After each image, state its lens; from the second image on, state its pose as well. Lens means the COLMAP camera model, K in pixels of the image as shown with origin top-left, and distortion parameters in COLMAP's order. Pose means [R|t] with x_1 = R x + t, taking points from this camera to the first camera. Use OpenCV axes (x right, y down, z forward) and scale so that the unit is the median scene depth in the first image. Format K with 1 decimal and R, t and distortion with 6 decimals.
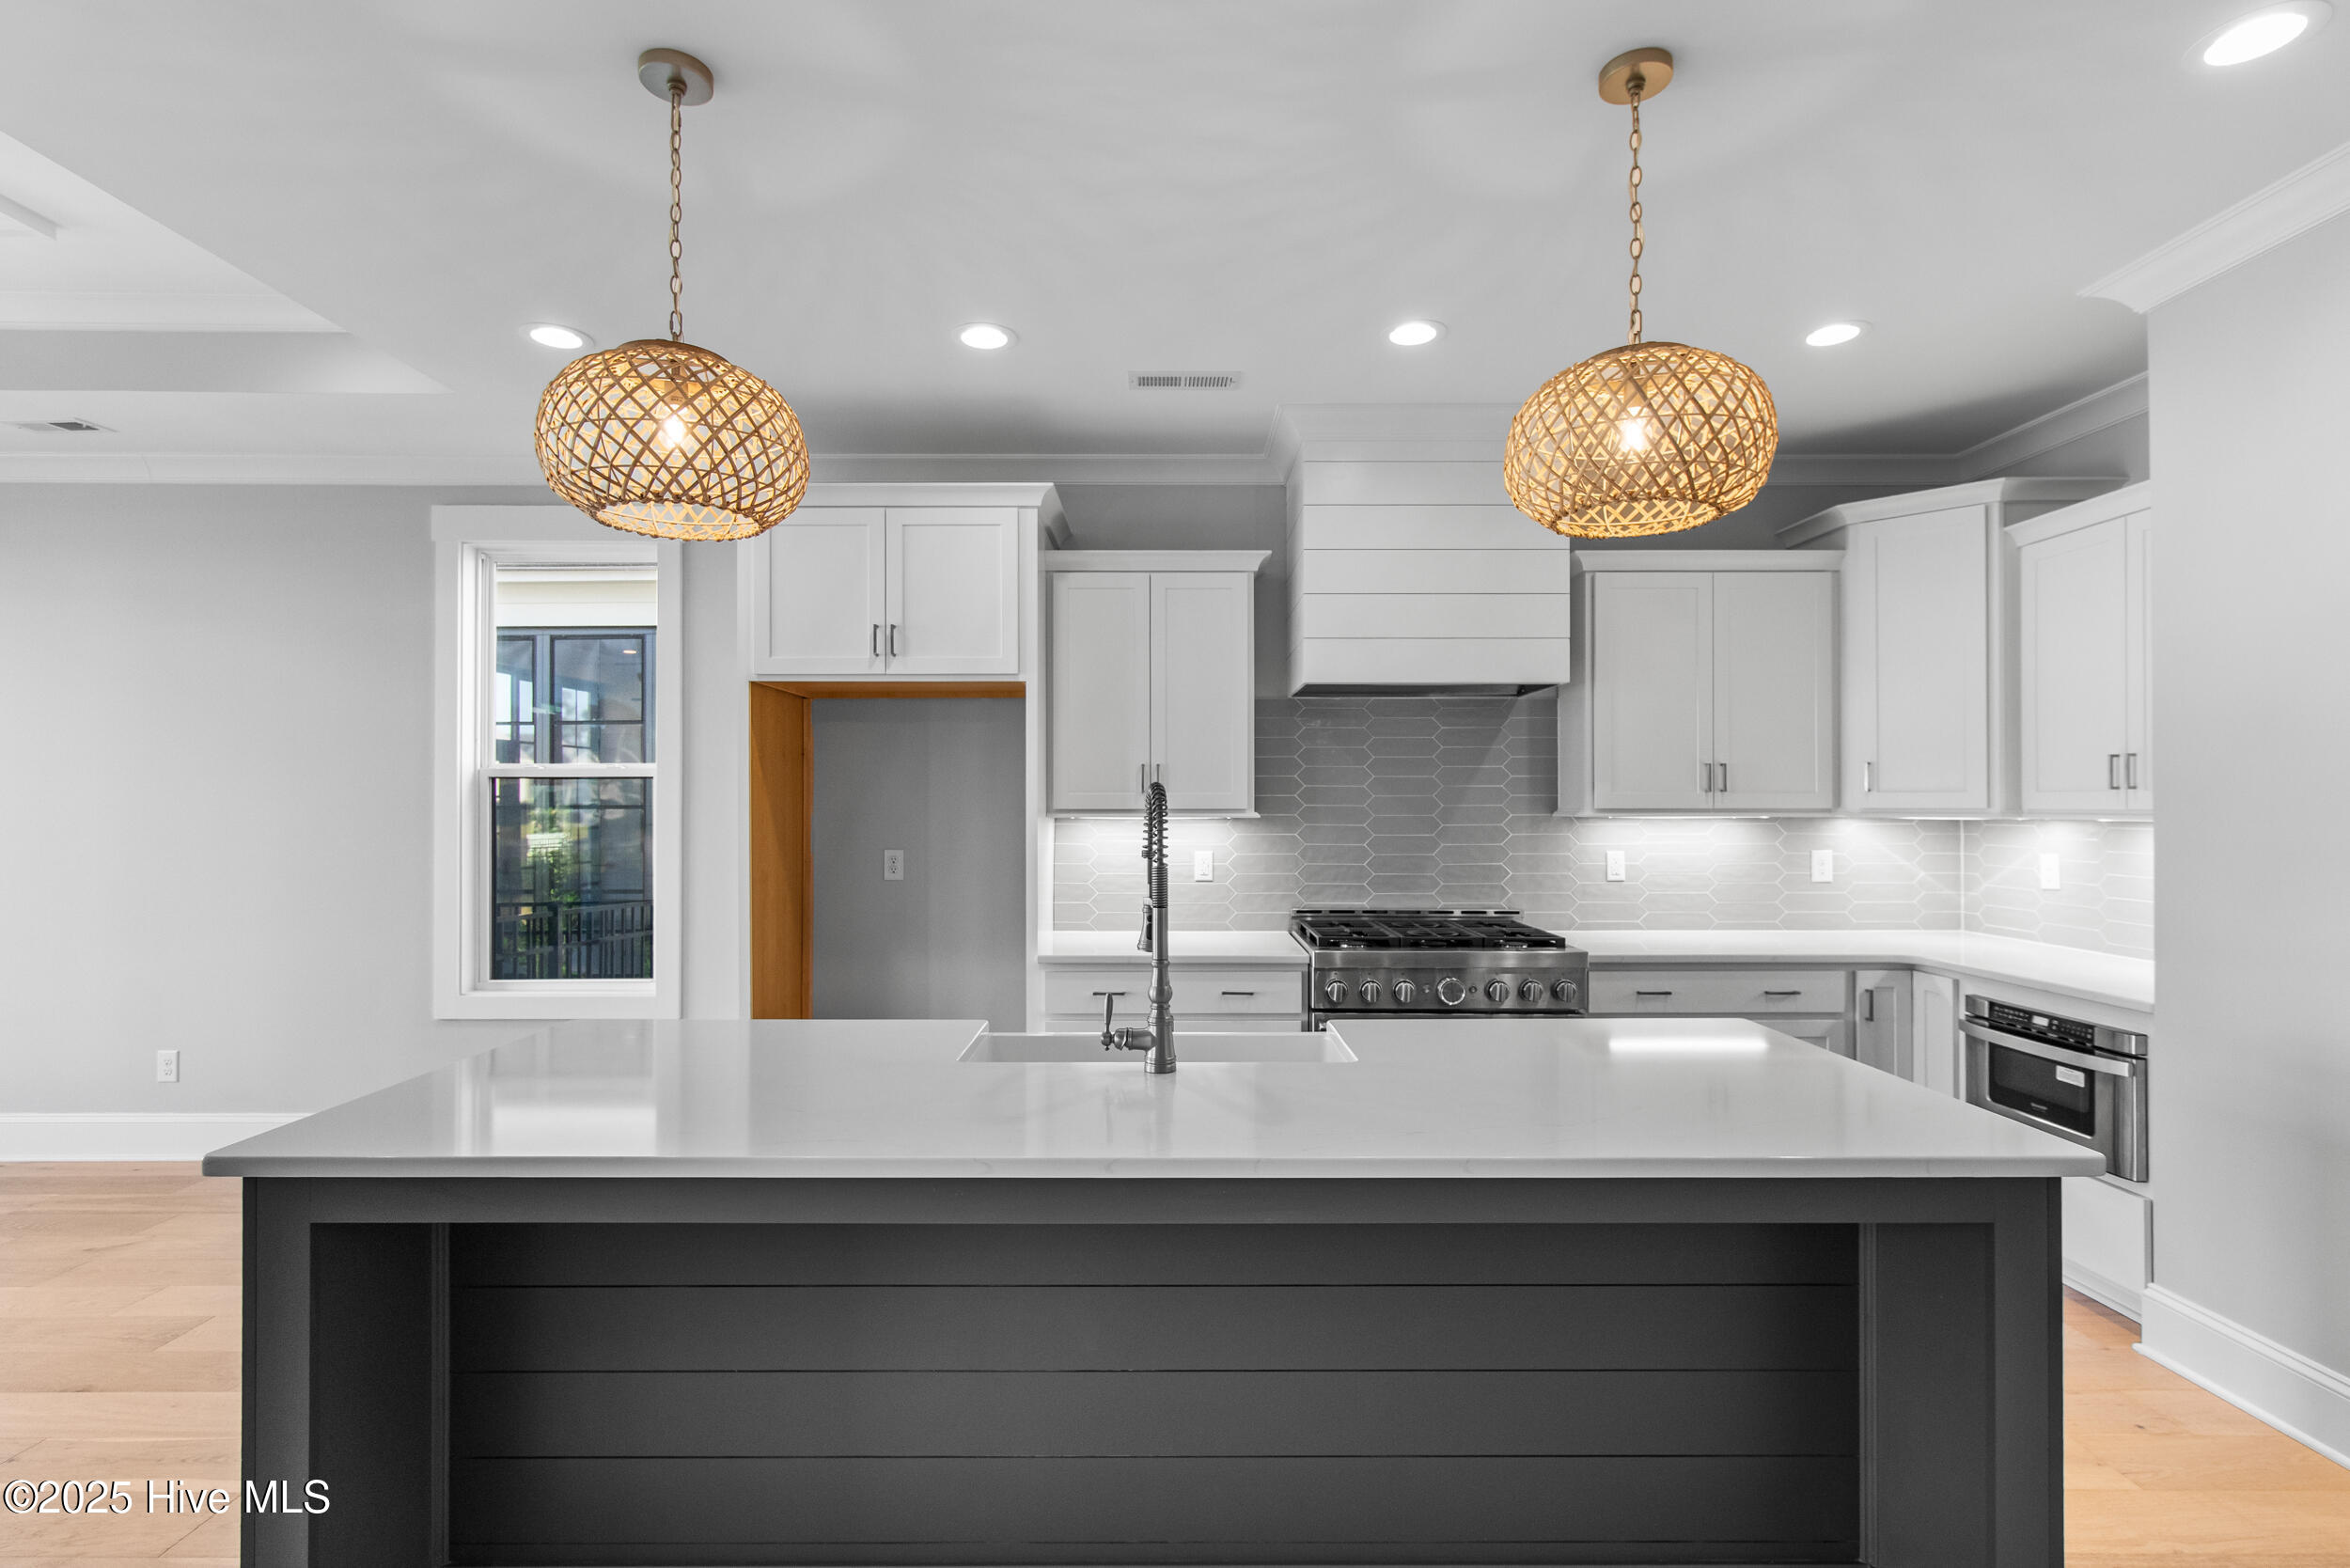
lens RADIAL K [[1096.3, 0, 1140.0], [0, 1096.3, 799.4], [0, 0, 1]] dist [0.000747, 0.001336]
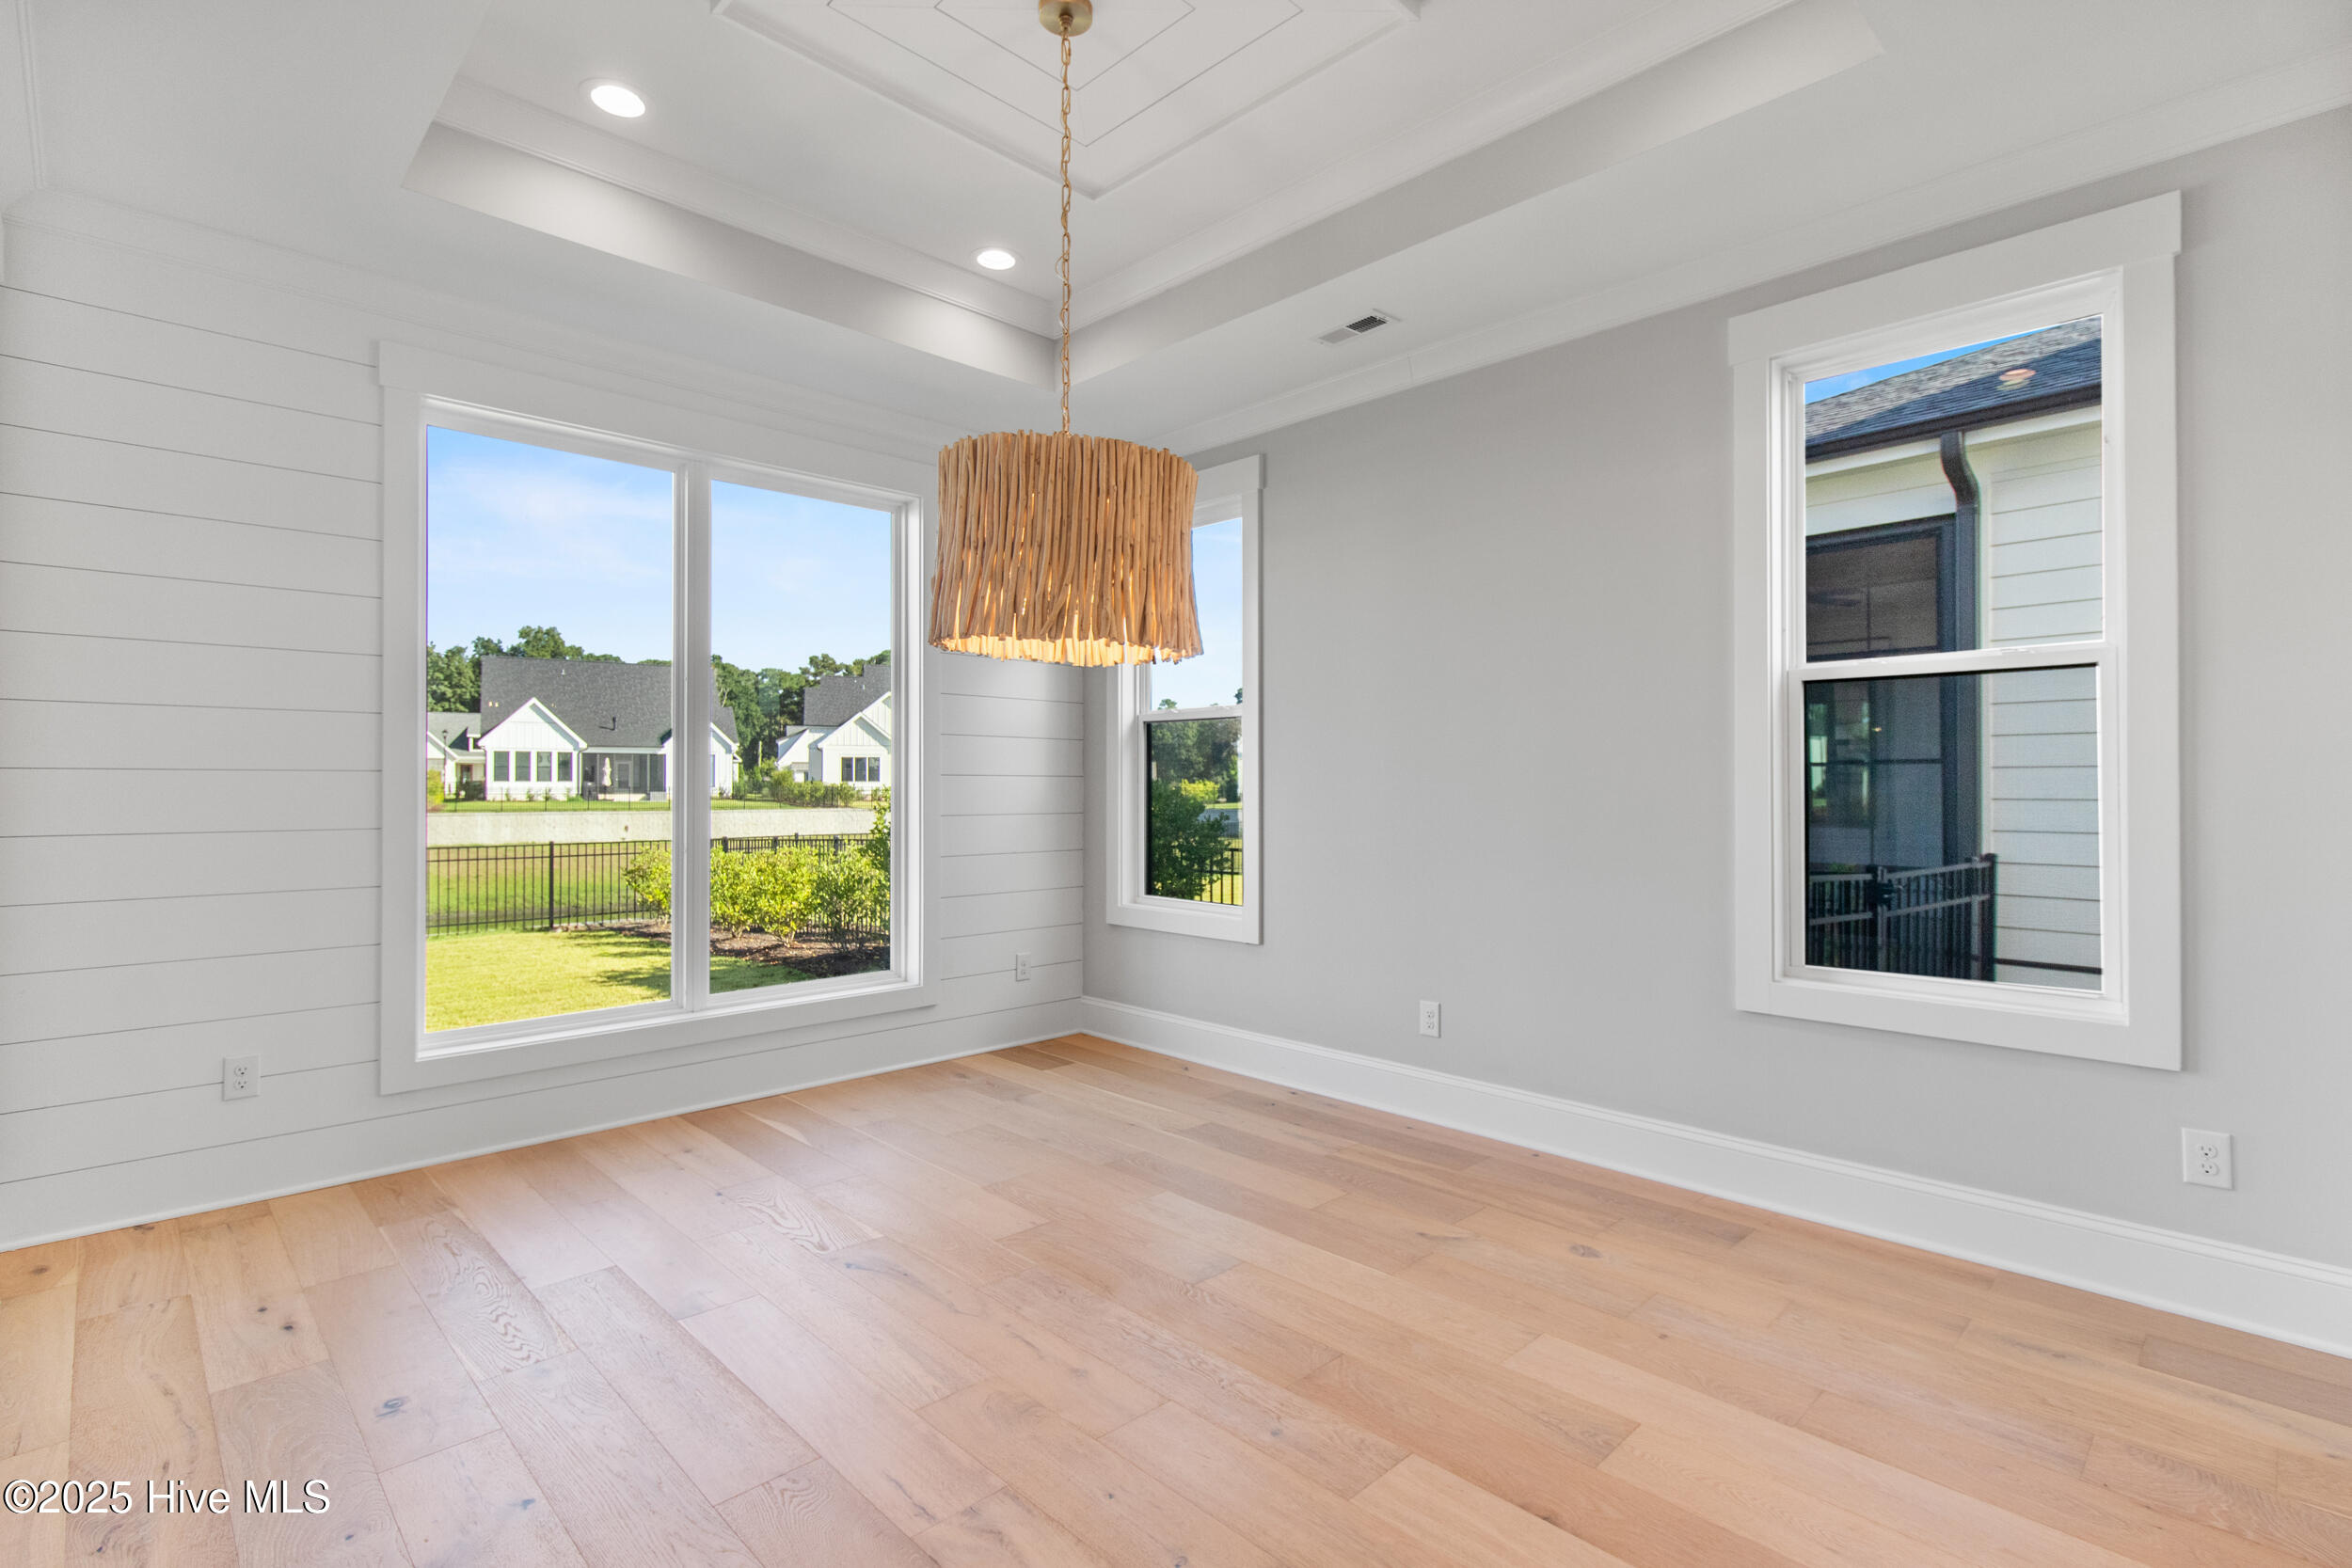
lens RADIAL K [[1097.1, 0, 1185.5], [0, 1097.1, 771.4], [0, 0, 1]] dist [0.000747, 0.001336]
pose [[0.702614, -0.008794, -0.711517, -0.421781], [0.002660, 0.999949, -0.009732, 0.051127], [0.711566, 0.004946, 0.702602, 0.237940]]
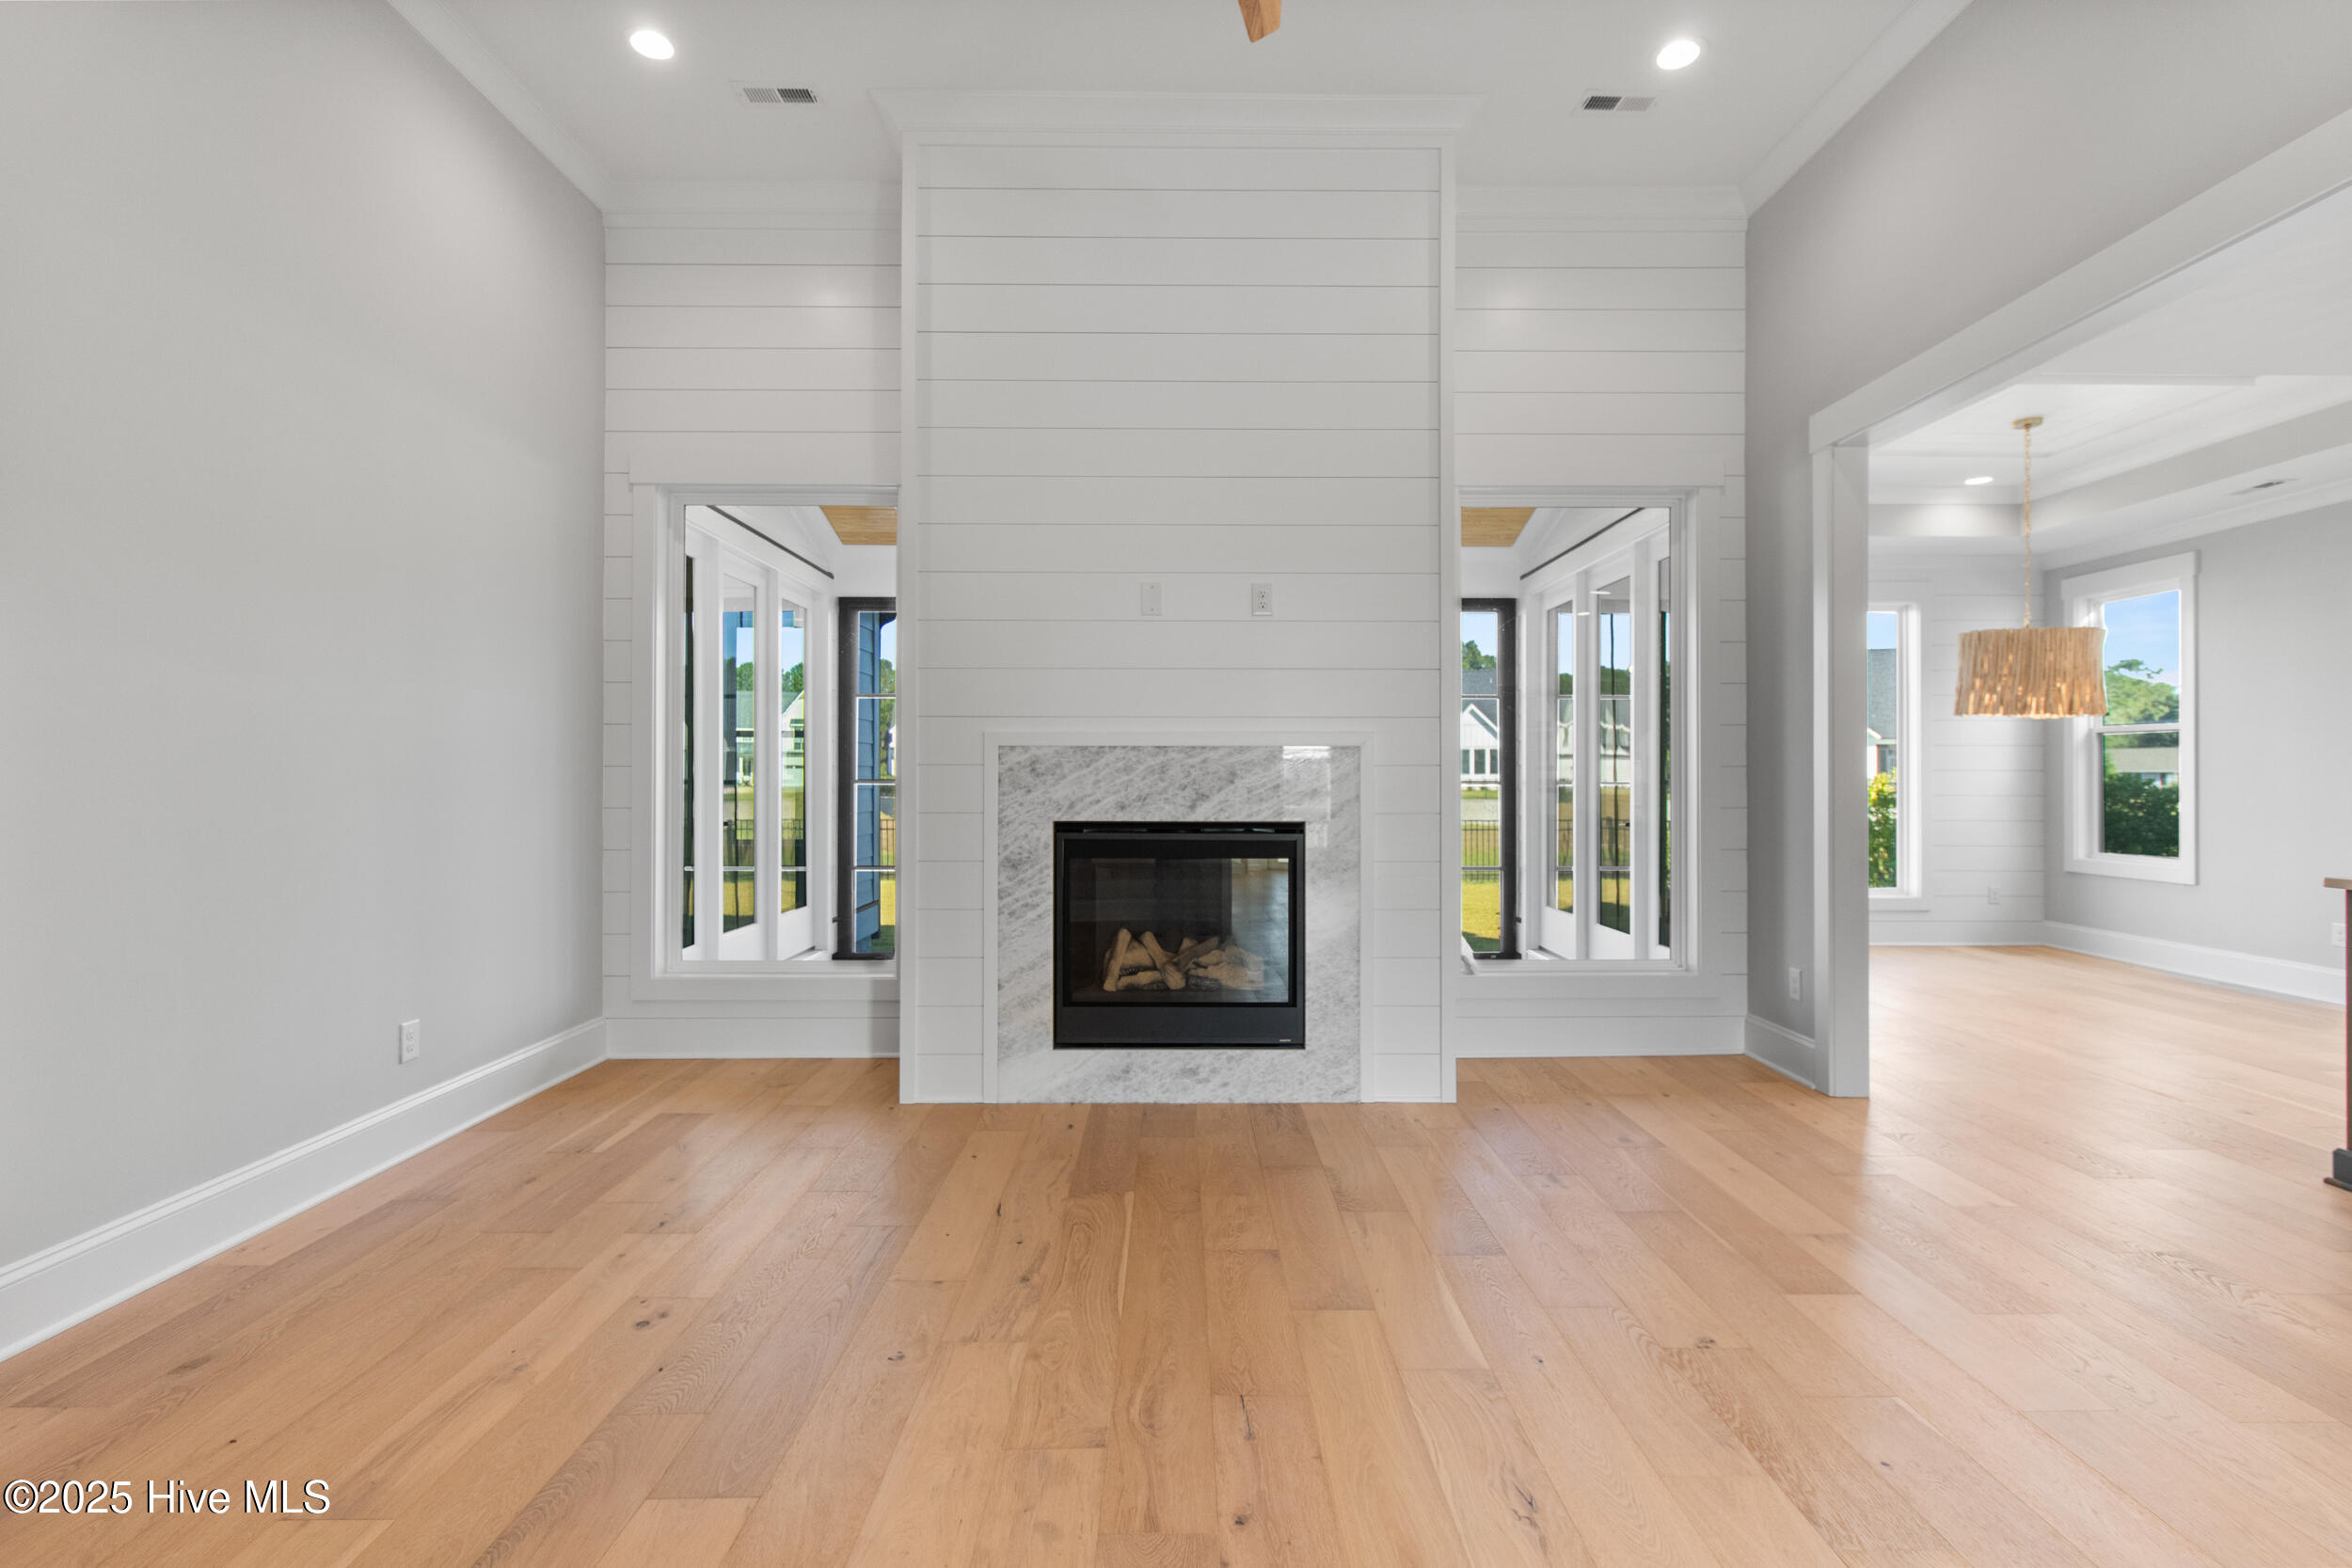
lens RADIAL K [[1097.1, 0, 1185.5], [0, 1097.1, 774.6], [0, 0, 1]] dist [0.000747, 0.001336]
pose [[0.013489, -0.002254, -0.999906, 0.490632], [0.004012, 0.999990, -0.002200, 0.048934], [0.999901, -0.003982, 0.013498, -0.480607]]
